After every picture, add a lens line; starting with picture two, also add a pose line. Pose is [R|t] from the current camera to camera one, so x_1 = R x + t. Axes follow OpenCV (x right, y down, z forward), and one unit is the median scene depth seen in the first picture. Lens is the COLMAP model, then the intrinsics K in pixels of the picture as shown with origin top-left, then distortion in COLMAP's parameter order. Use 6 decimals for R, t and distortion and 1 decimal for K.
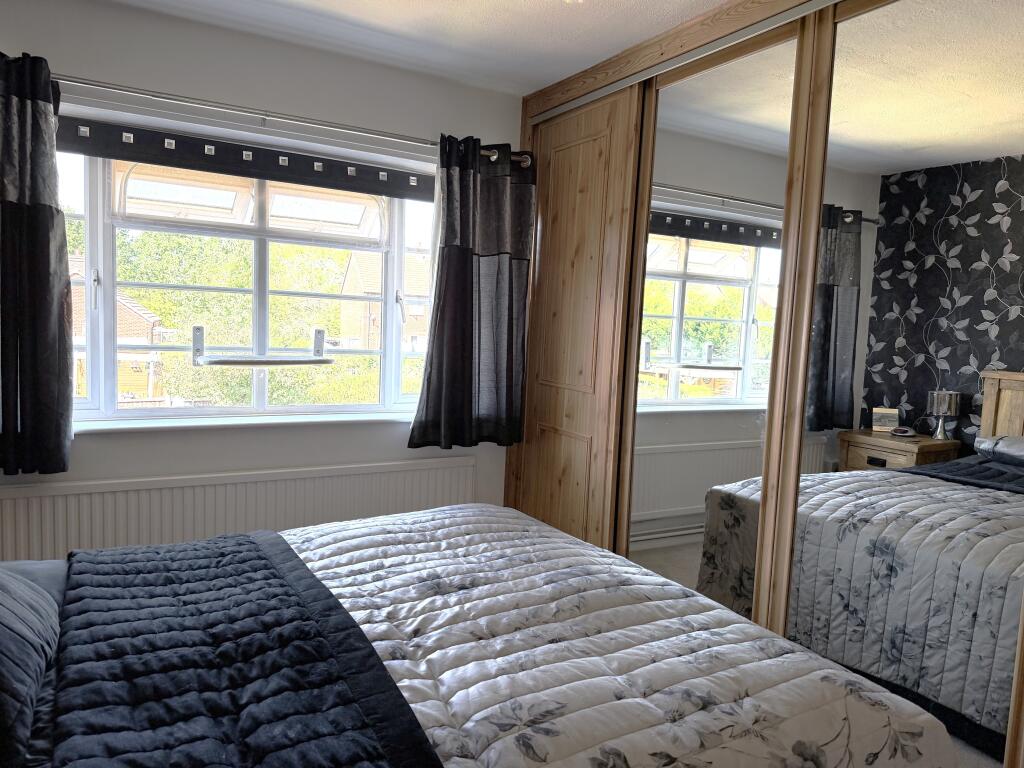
lens RADIAL K [[721.7, 0, 512.0], [0, 721.7, 384.0], [0, 0, 1]] dist [0.143843, -0.176163]
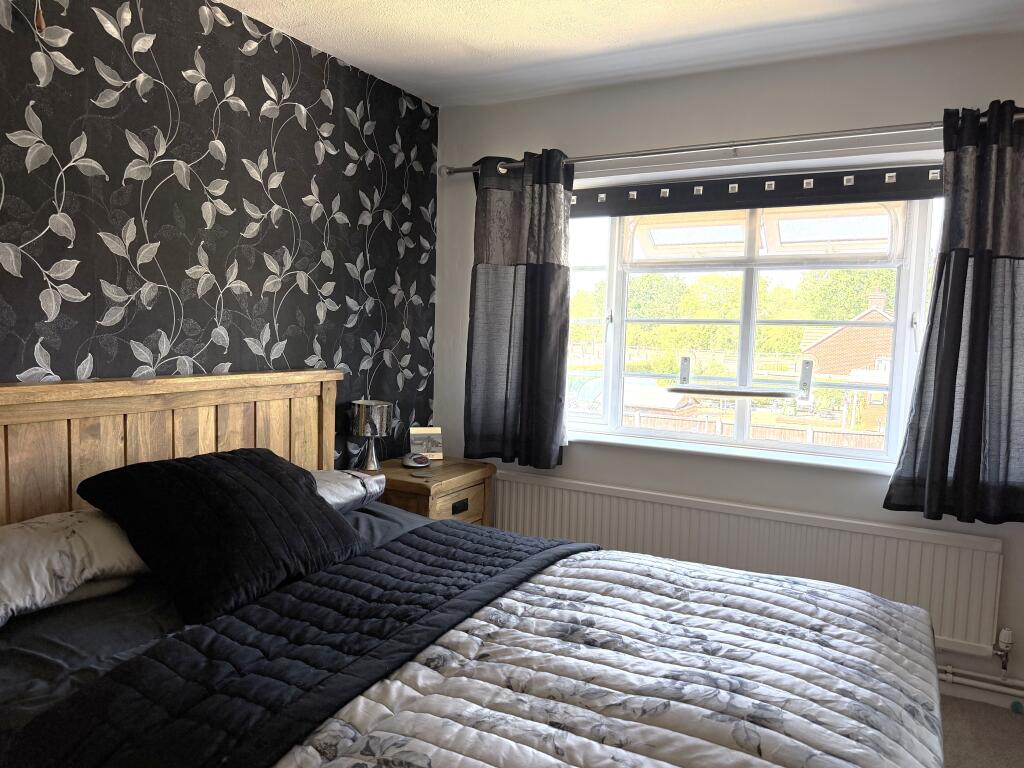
lens RADIAL K [[721.7, 0, 512.0], [0, 721.7, 384.0], [0, 0, 1]] dist [0.143843, -0.176163]
pose [[0.525948, 0.039774, -0.849586, 0.530136], [-0.077277, 0.997009, -0.001164, -0.026325], [0.846999, 0.066266, 0.527448, 0.345468]]
